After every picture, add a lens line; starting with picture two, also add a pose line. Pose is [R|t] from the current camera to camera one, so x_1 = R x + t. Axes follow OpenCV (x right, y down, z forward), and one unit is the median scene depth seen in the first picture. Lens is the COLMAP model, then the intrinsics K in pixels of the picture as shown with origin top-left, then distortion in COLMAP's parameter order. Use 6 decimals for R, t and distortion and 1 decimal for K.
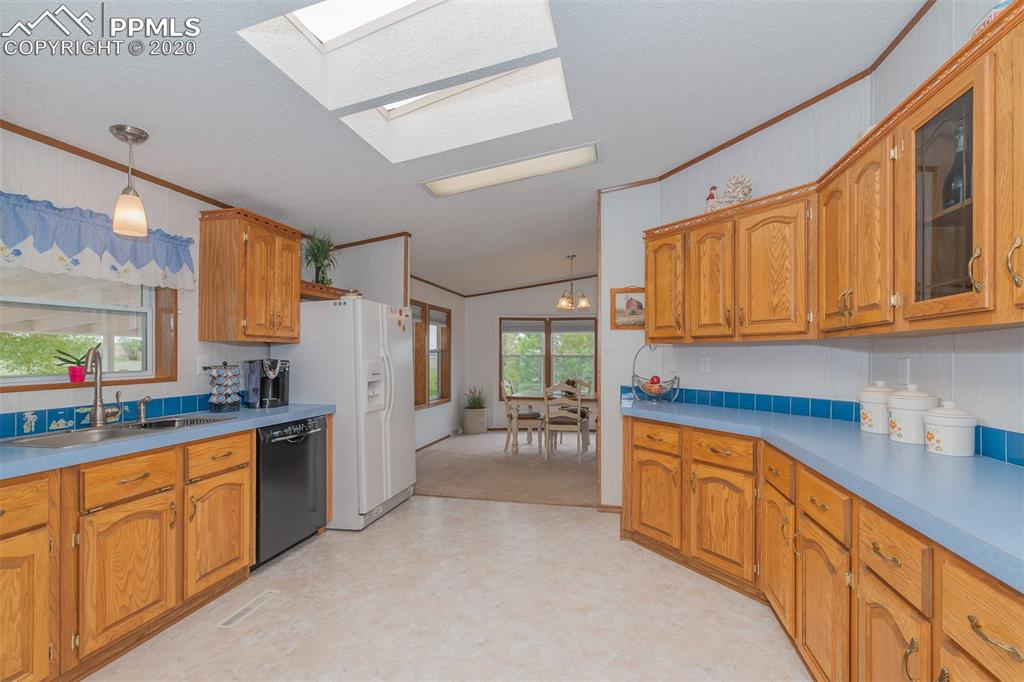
lens RADIAL K [[455.7, 0, 524.3], [0, 455.7, 351.6], [0, 0, 1]] dist [0.000792, -0.000077]
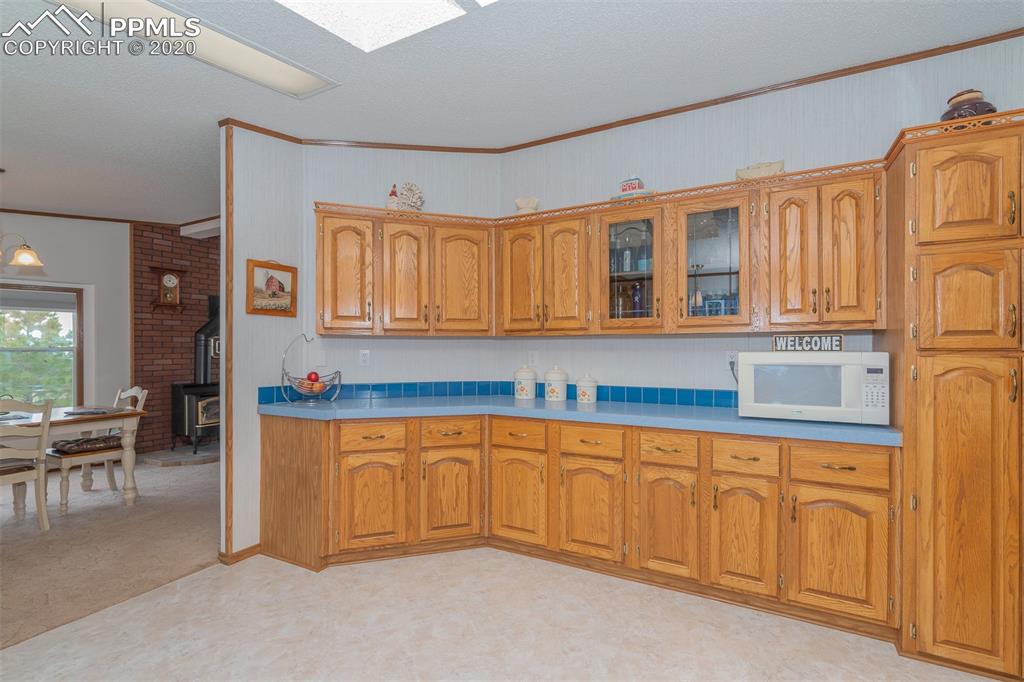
lens RADIAL K [[455.7, 0, 524.3], [0, 455.7, 351.6], [0, 0, 1]] dist [0.000792, -0.000077]
pose [[0.253701, -0.008209, 0.967248, -0.540788], [-0.007322, 0.999919, 0.010407, 0.003113], [-0.967255, -0.009722, 0.253620, 0.478584]]
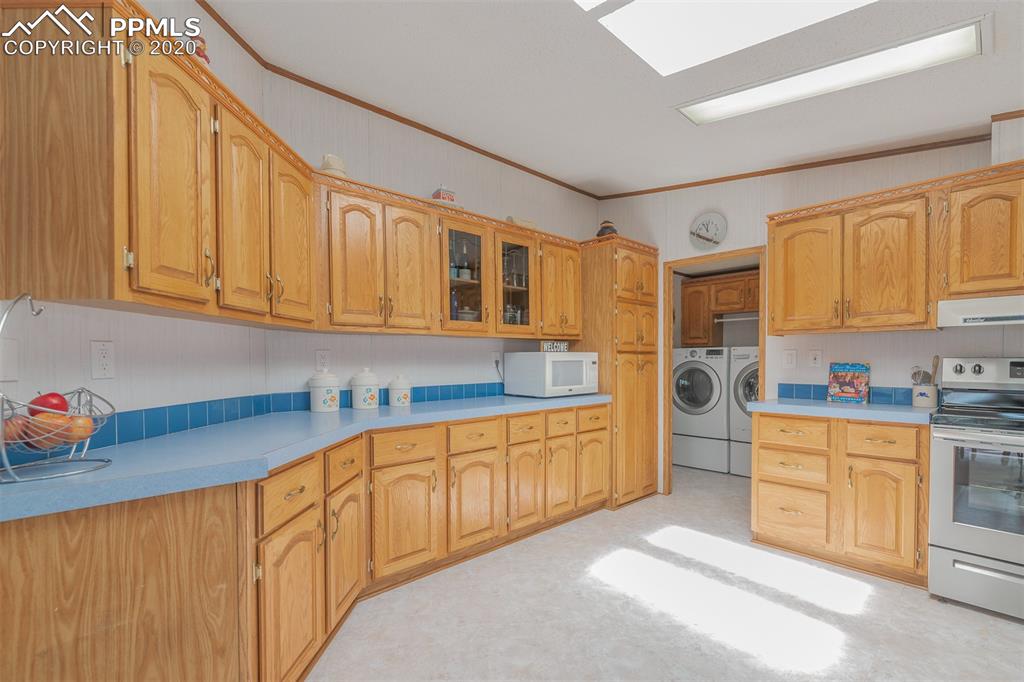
lens RADIAL K [[442.4, 0, 517.9], [0, 442.4, 364.2], [0, 0, 1]] dist [-0.000371, -0.000143]
pose [[-0.821350, -0.010160, 0.570334, -0.228176], [-0.006297, 0.999942, 0.008744, 0.031874], [-0.570390, 0.003591, -0.821366, 1.303573]]
